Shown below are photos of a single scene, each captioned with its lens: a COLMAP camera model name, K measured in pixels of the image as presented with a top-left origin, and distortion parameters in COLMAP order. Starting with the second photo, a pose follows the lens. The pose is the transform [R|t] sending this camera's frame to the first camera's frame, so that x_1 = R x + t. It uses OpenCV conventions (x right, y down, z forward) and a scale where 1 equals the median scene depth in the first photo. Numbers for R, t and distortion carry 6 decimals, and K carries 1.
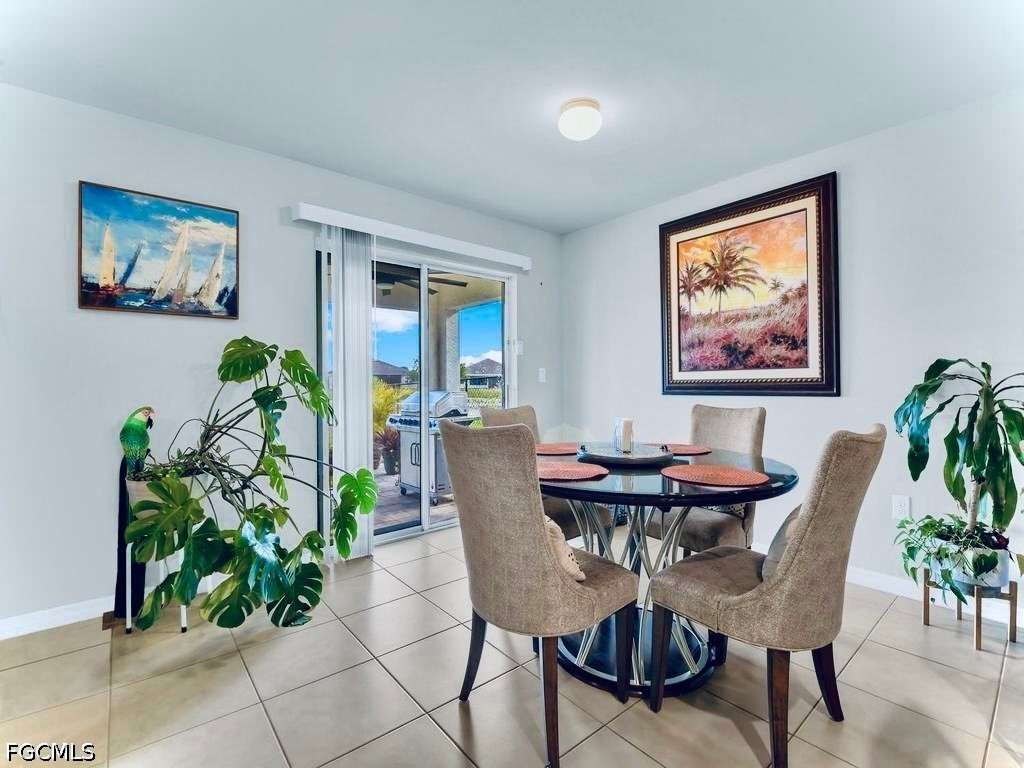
lens RADIAL K [[468.2, 0, 510.2], [0, 468.2, 383.1], [0, 0, 1]] dist [-0.016374, -0.005729]
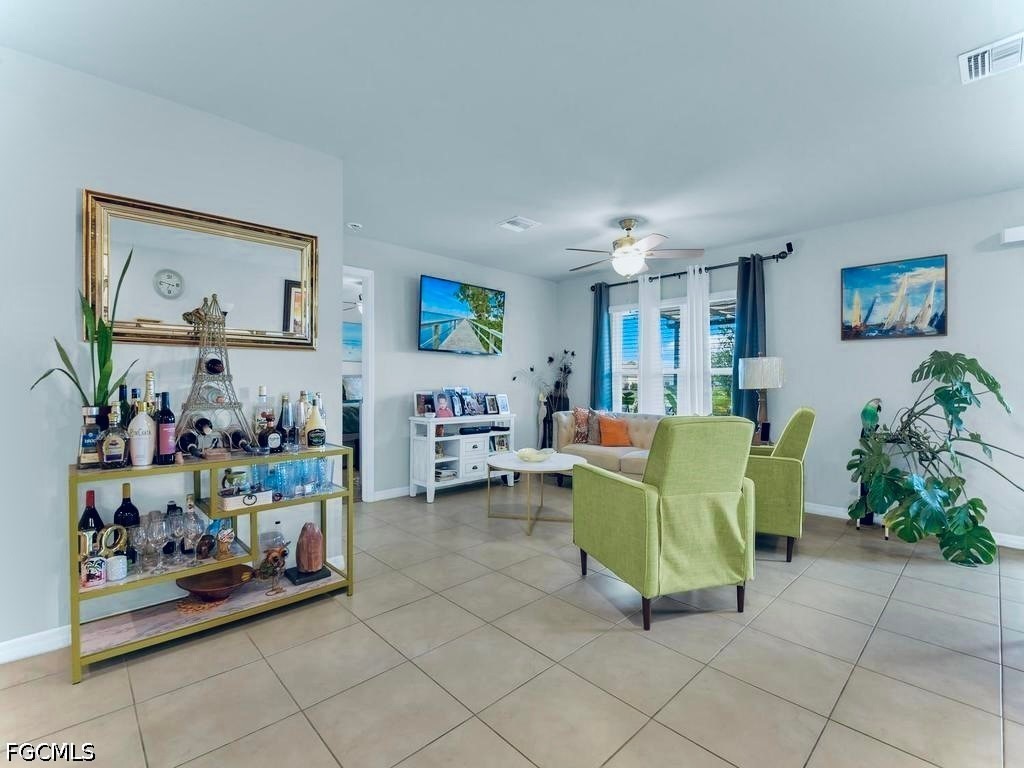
lens RADIAL K [[468.2, 0, 513.9], [0, 468.2, 391.4], [0, 0, 1]] dist [-0.016374, -0.005729]
pose [[0.063739, 0.024593, -0.997664, 0.673548], [0.001093, 0.999694, 0.024713, -0.012070], [0.997966, -0.002665, 0.063692, -0.329375]]
